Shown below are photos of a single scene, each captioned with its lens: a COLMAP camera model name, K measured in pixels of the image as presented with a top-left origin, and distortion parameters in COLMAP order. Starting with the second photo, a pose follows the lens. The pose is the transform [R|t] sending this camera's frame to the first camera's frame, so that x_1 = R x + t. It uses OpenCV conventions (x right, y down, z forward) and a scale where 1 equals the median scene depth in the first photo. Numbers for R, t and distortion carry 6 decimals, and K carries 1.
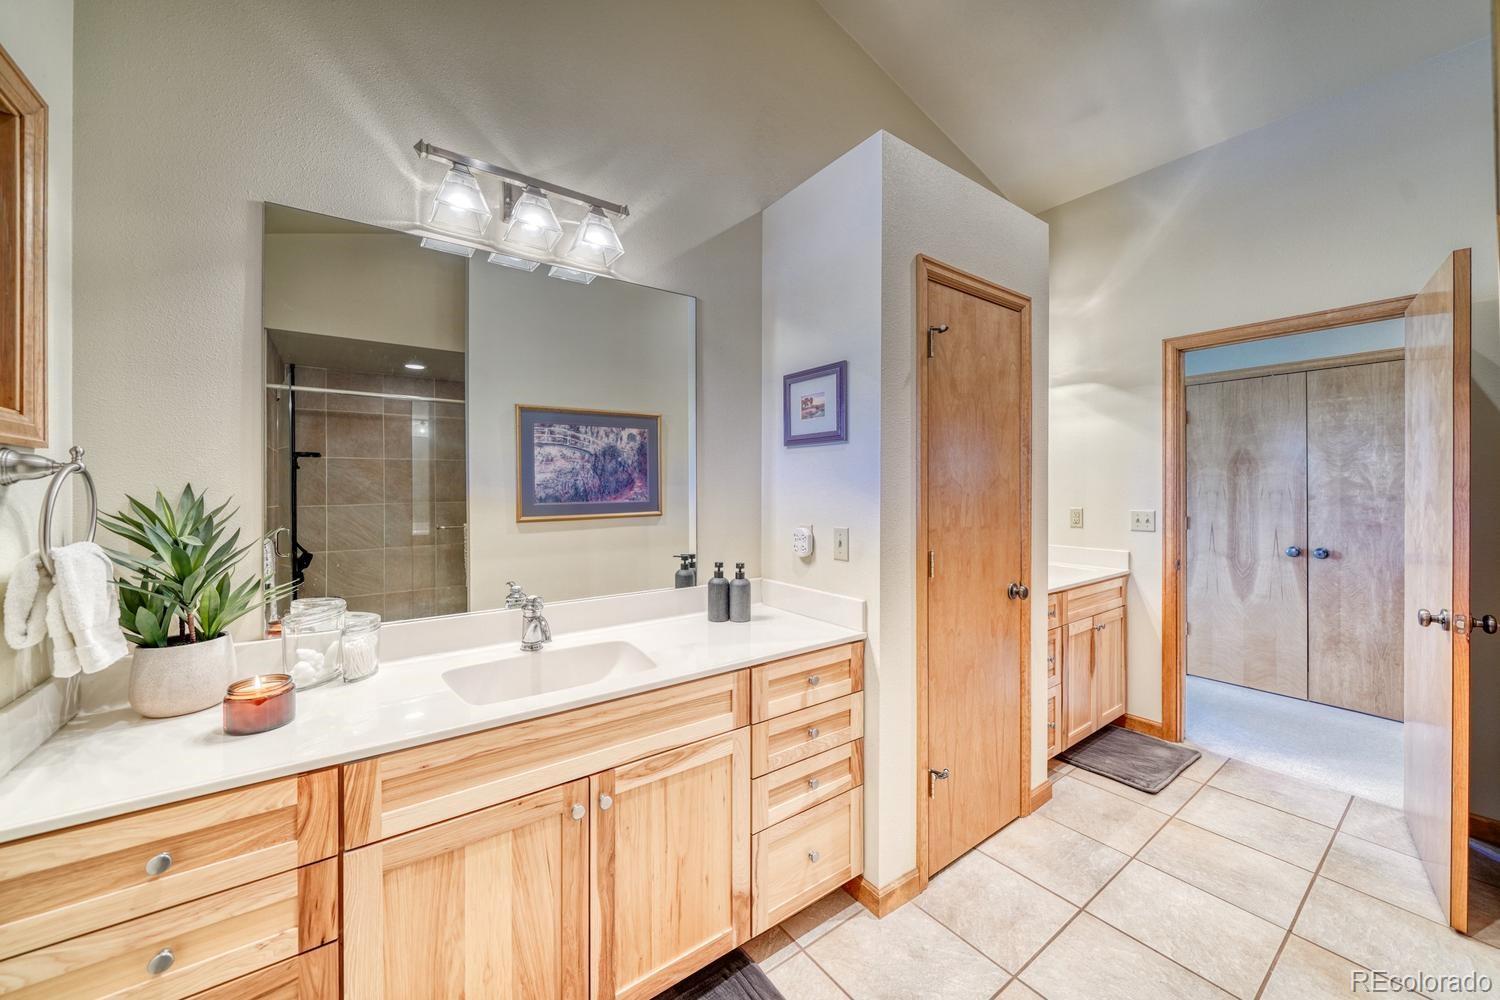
lens RADIAL K [[556.0, 0, 740.4], [0, 556.0, 486.2], [0, 0, 1]] dist [-0.007968, 0.000904]
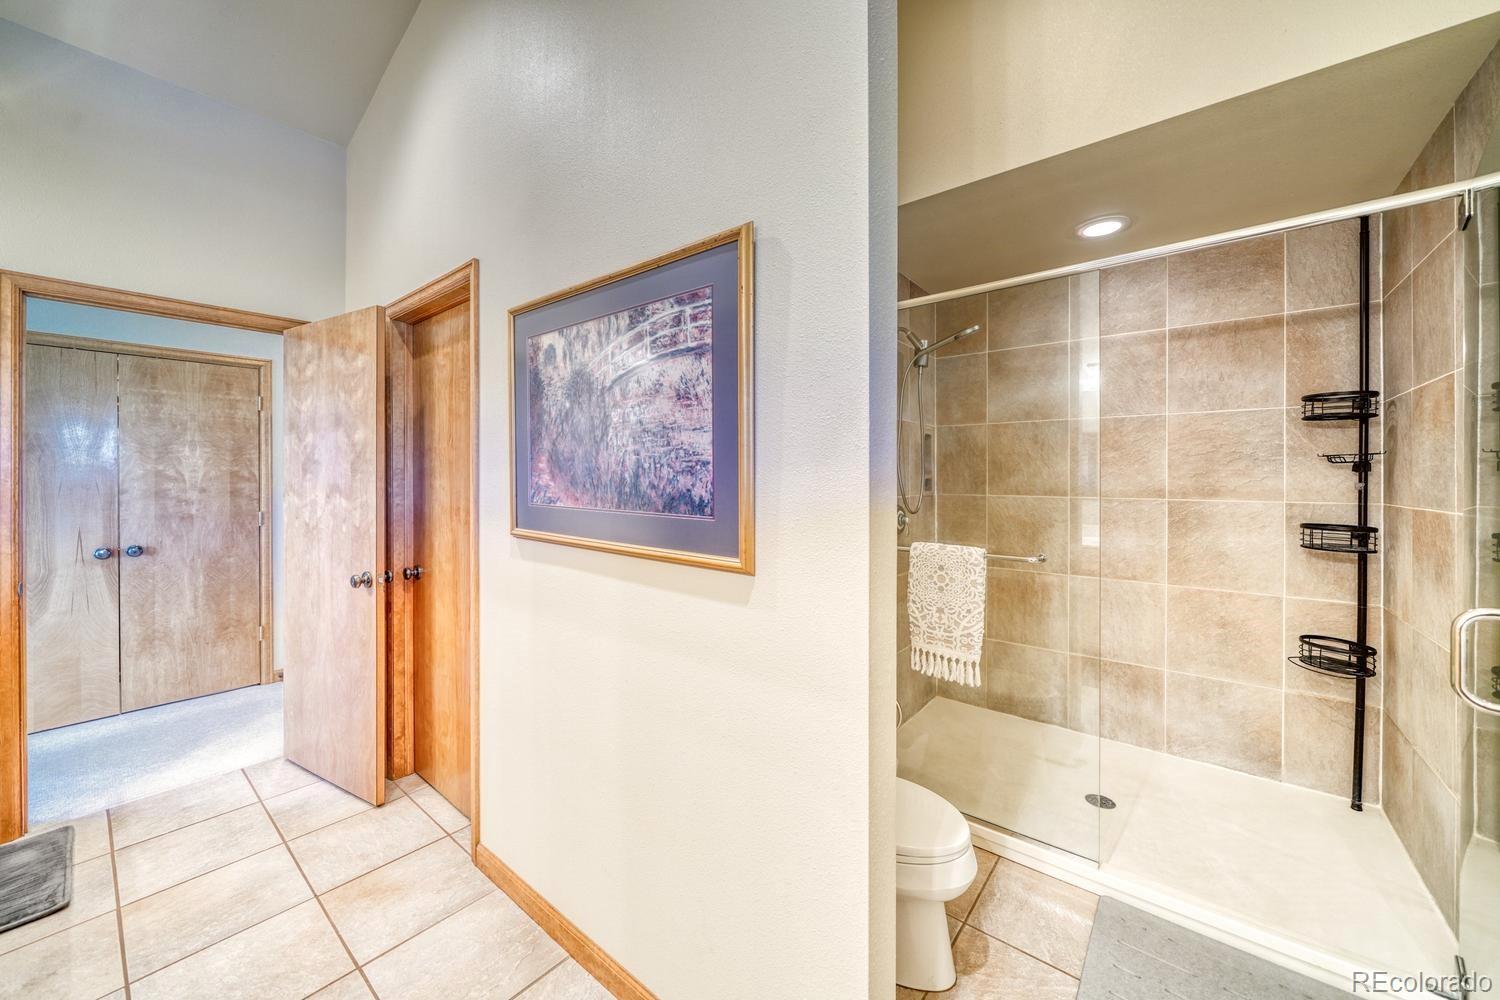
lens RADIAL K [[556.0, 0, 745.8], [0, 556.0, 477.5], [0, 0, 1]] dist [-0.007968, 0.000904]
pose [[-0.266578, 0.001868, 0.963811, -0.135870], [0.002363, 0.999996, -0.001285, 0.000157], [-0.963810, 0.001935, -0.266582, 0.255313]]
